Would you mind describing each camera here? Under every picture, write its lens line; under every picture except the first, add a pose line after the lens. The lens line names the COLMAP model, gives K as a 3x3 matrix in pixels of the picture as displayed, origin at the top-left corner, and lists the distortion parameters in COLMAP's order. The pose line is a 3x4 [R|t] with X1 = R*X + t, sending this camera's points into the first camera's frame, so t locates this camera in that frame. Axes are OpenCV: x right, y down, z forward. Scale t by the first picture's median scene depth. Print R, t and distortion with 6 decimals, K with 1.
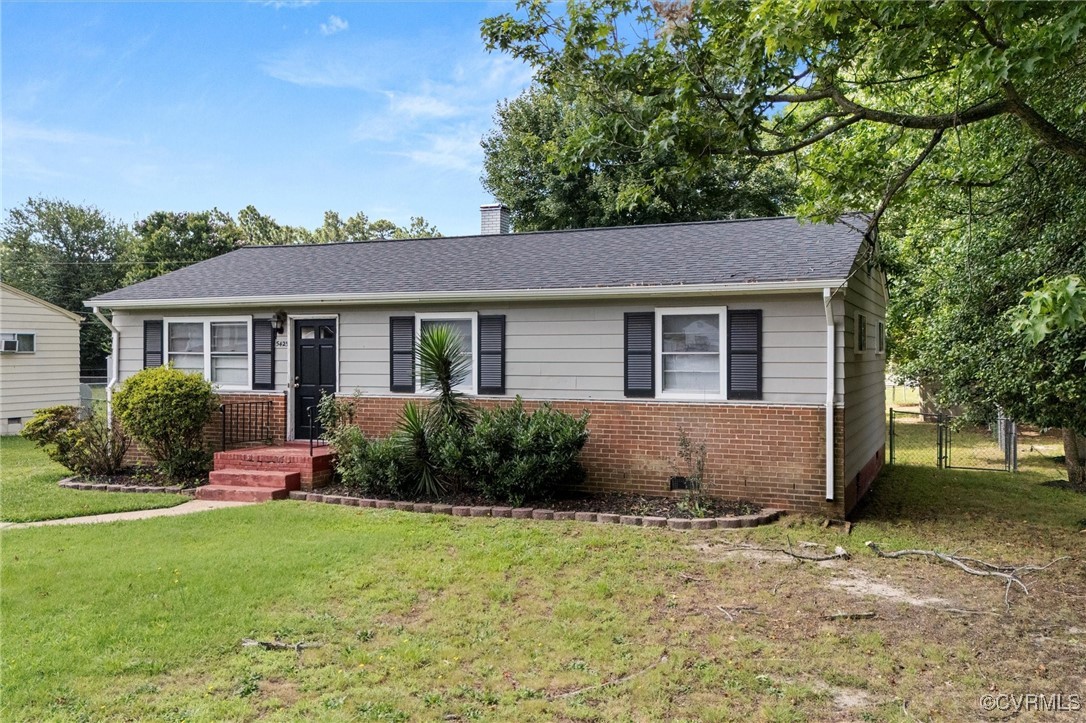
lens RADIAL K [[849.9, 0, 542.2], [0, 849.9, 364.0], [0, 0, 1]] dist [0.058953, -0.000628]
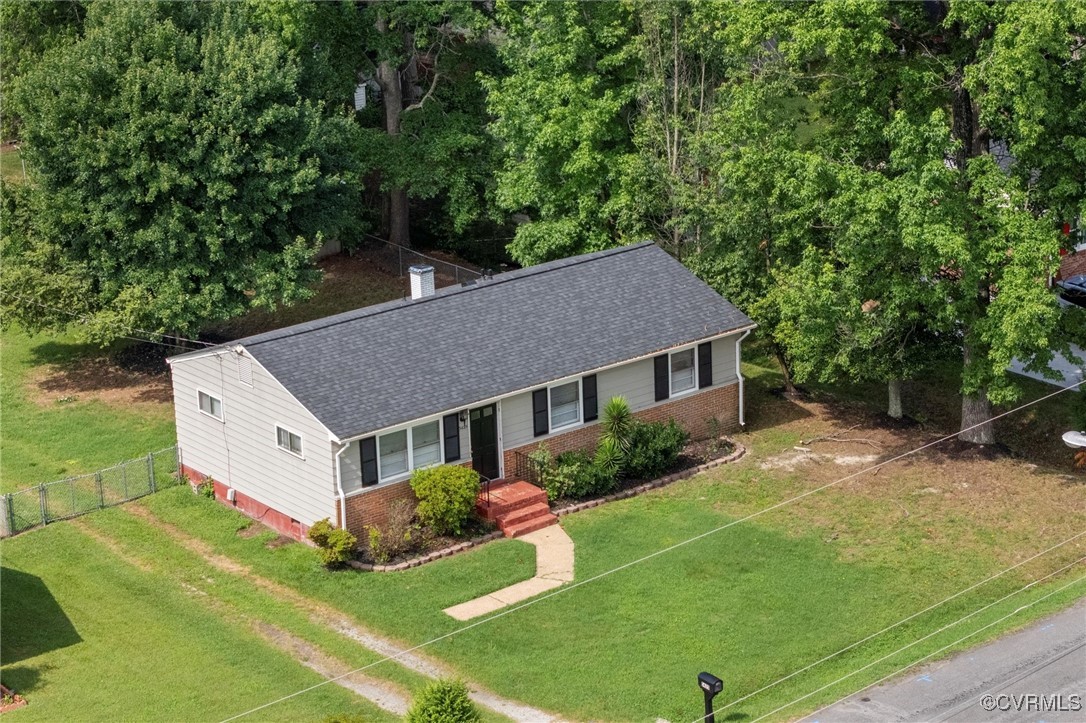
lens RADIAL K [[2669.7, 0, 542.2], [0, 2669.7, 361.6], [0, 0, 1]] dist [-0.113270, 0.000000]
pose [[0.521485, -0.295083, 0.800612, -3.843297], [0.032786, 0.944534, 0.326773, -1.610575], [-0.852630, -0.144158, 0.502235, -1.378265]]
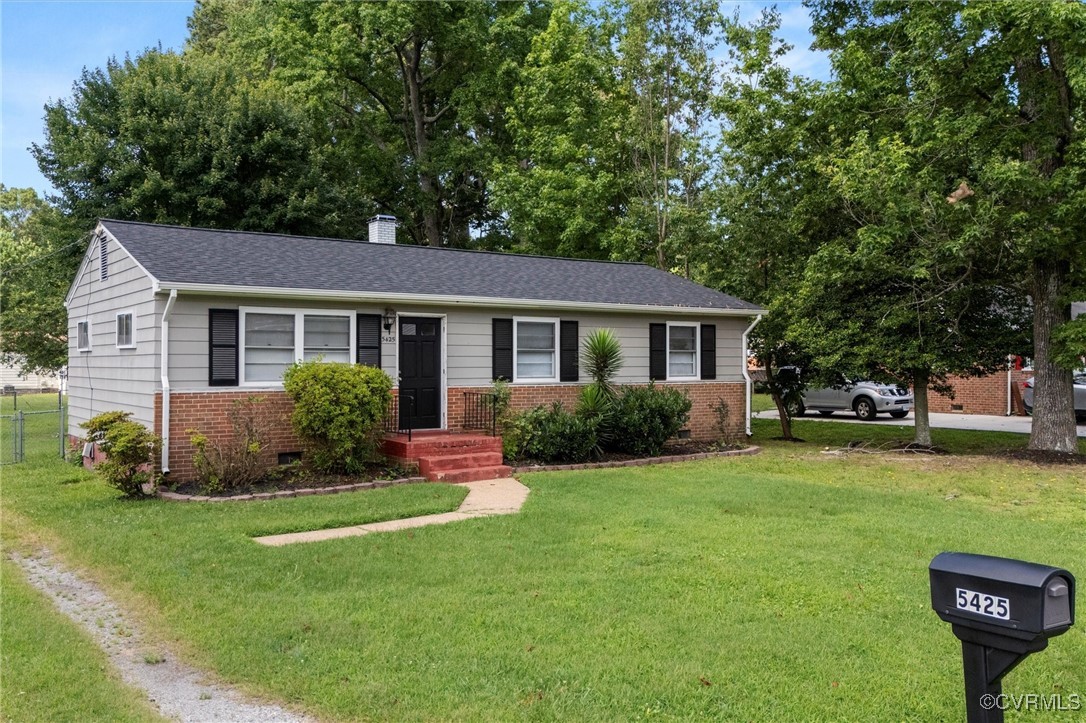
lens RADIAL K [[931.7, 0, 541.9], [0, 931.7, 354.0], [0, 0, 1]] dist [0.092163, -0.105923]
pose [[0.560147, -0.000251, 0.828393, -1.146424], [-0.001249, 0.999999, 0.001147, -0.006917], [-0.828392, -0.001677, 0.560146, 0.209116]]
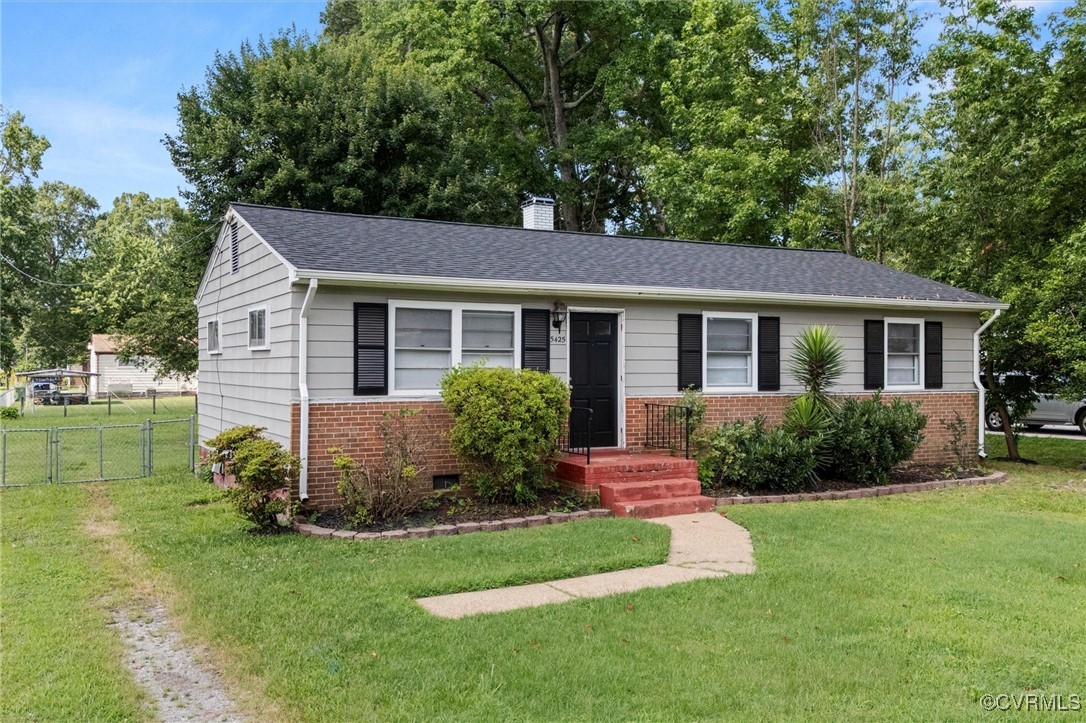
lens RADIAL K [[931.7, 0, 546.0], [0, 931.7, 362.3], [0, 0, 1]] dist [0.092163, -0.105923]
pose [[0.655044, -0.002805, 0.755585, -1.028484], [-0.002054, 0.999983, 0.005493, -0.005255], [-0.755588, -0.005150, 0.655027, 0.393680]]
